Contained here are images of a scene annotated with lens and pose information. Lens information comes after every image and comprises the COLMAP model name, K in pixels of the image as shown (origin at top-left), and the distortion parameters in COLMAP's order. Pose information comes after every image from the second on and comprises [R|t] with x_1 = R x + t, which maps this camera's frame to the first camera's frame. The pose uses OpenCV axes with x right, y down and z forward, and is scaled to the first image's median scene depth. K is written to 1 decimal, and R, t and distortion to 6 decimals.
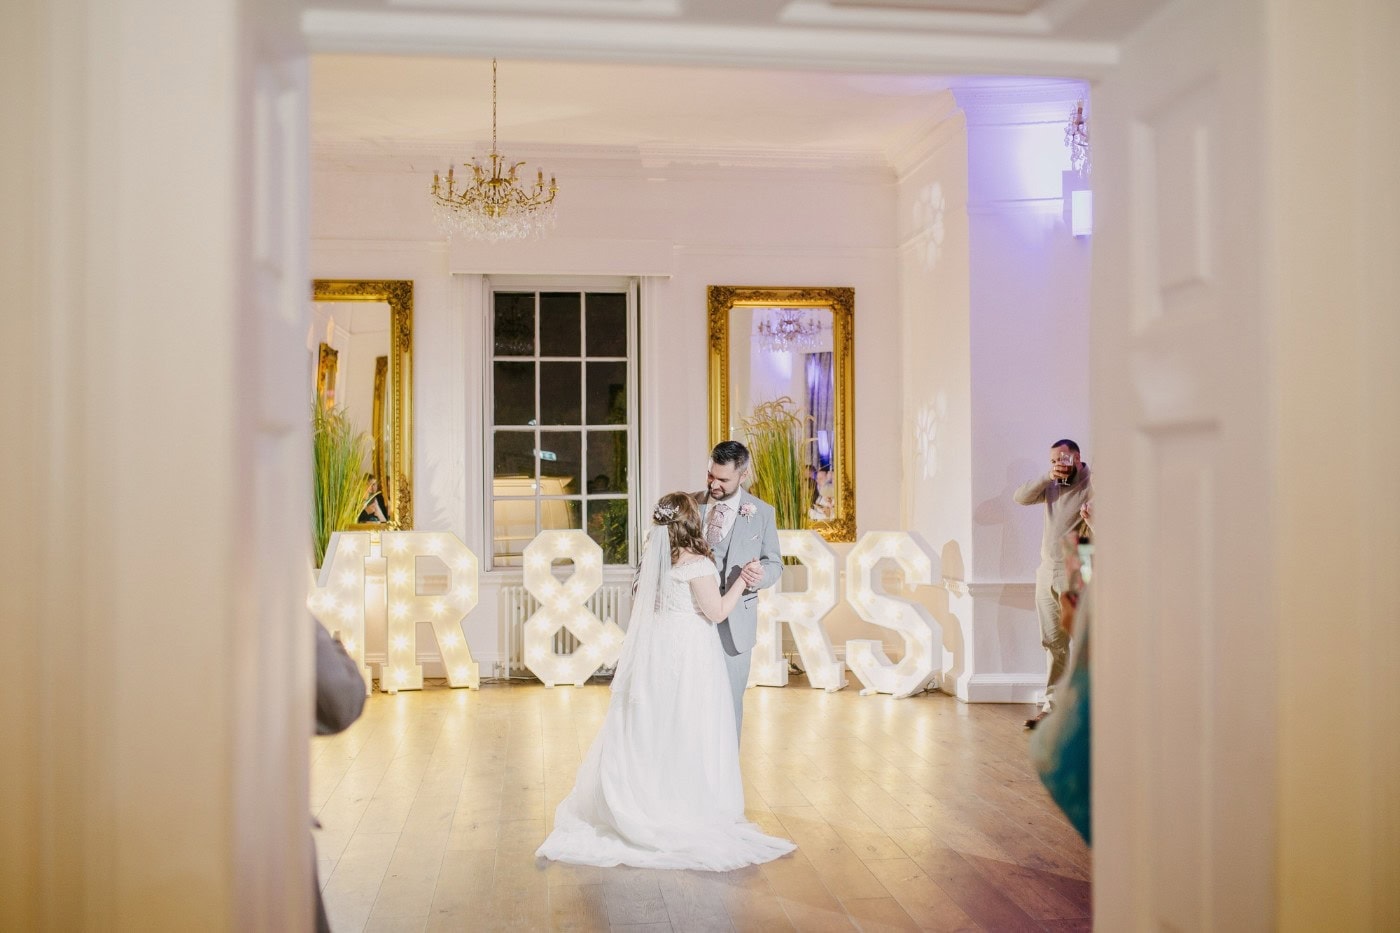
lens RADIAL K [[1527.5, 0, 701.2], [0, 1527.5, 434.1], [0, 0, 1]] dist [0.036445, -0.020003]
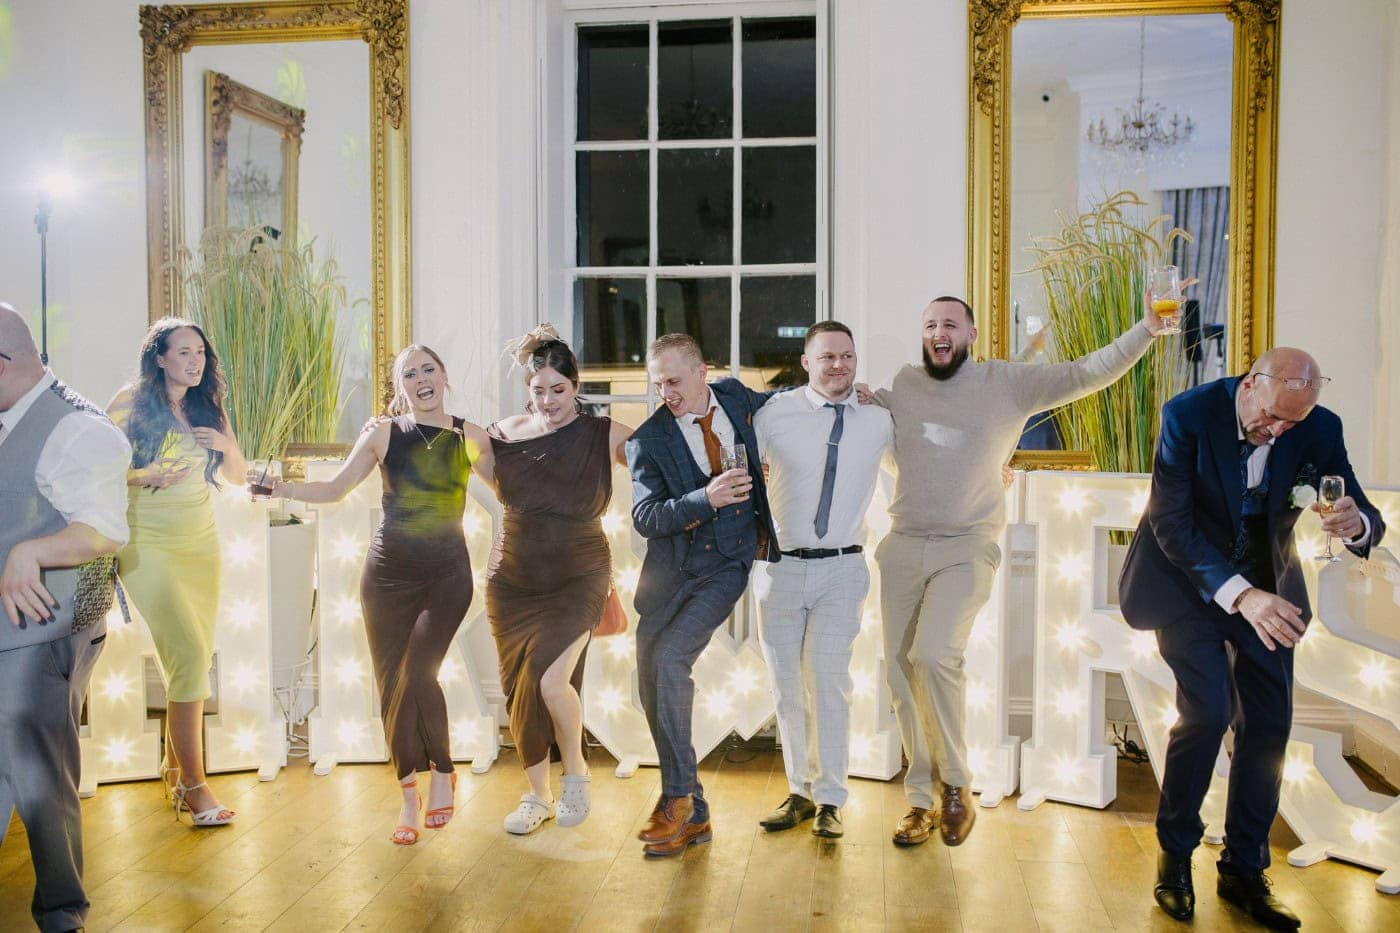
lens RADIAL K [[1303.5, 0, 697.6], [0, 1303.5, 449.5], [0, 0, 1]] dist [-0.018210, 0.001365]
pose [[0.965467, 0.019677, -0.259780, 0.033007], [0.003744, 0.995993, 0.089355, 0.018795], [0.260497, -0.087242, 0.961525, 0.571413]]
